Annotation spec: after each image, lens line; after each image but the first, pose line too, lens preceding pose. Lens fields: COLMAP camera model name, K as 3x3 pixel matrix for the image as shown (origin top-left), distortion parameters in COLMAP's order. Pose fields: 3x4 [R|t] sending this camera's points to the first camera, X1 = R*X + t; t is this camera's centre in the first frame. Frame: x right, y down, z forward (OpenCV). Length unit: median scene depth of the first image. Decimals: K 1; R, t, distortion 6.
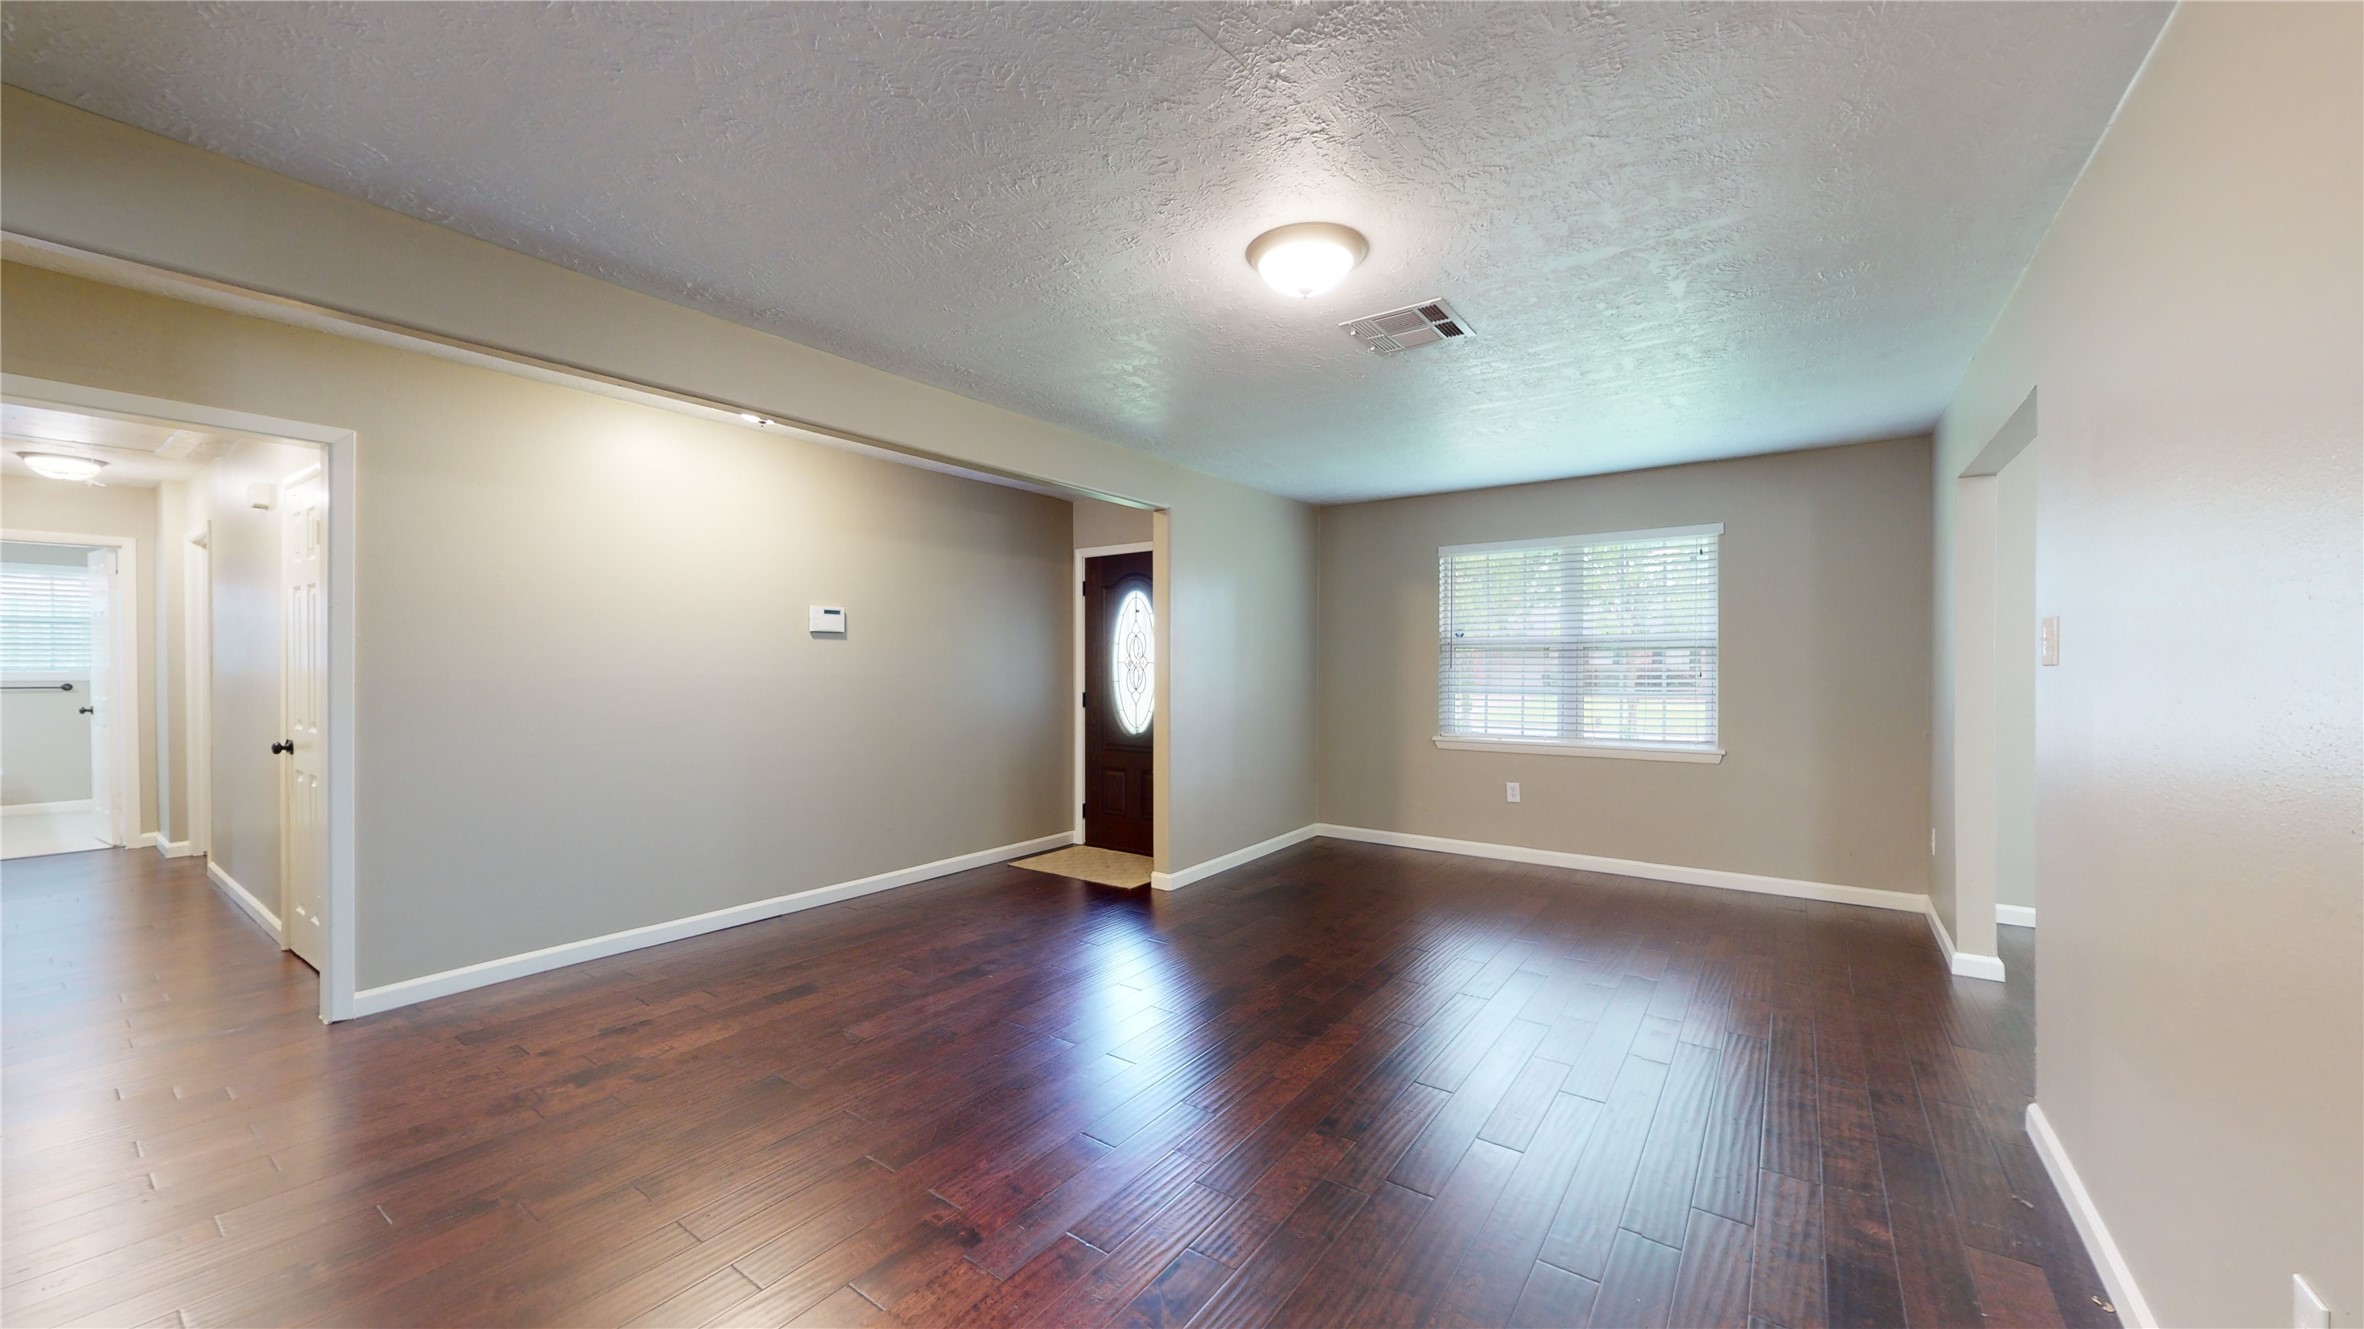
lens RADIAL K [[869.1, 0, 1184.8], [0, 869.1, 668.5], [0, 0, 1]] dist [0.006875, 0.000257]
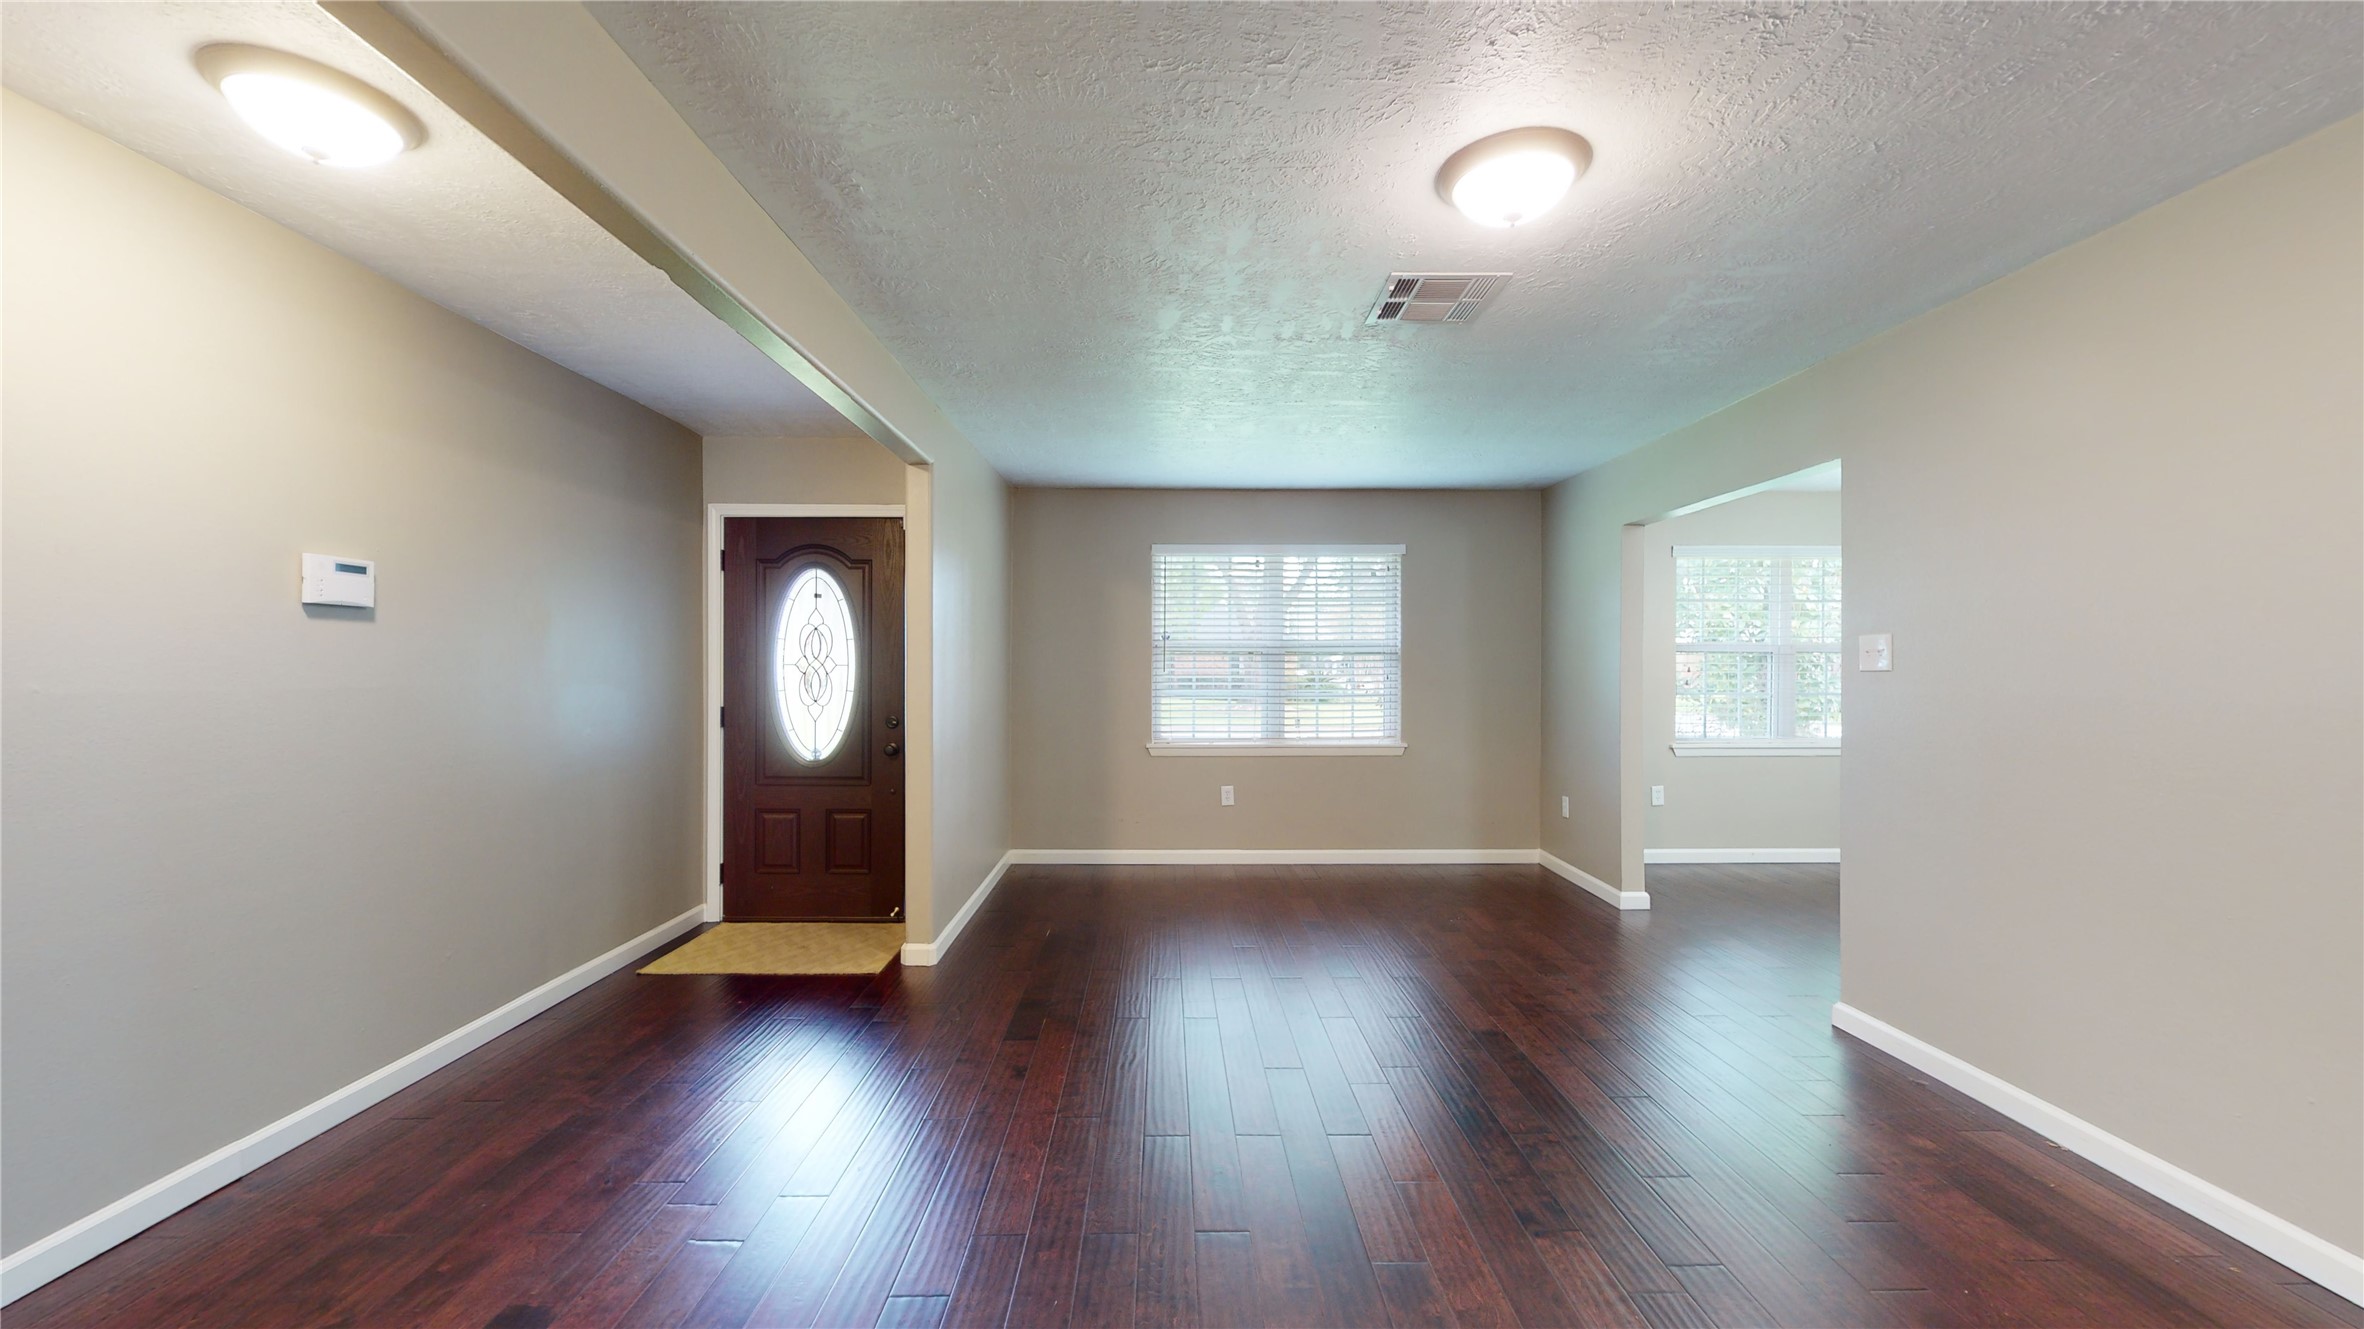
lens RADIAL K [[869.1, 0, 1184.8], [0, 869.1, 668.5], [0, 0, 1]] dist [0.006875, 0.000257]
pose [[0.804708, 0.000554, 0.593671, -0.261337], [0.000451, 0.999999, -0.001544, -0.002676], [-0.593671, 0.001511, 0.804707, 0.227073]]
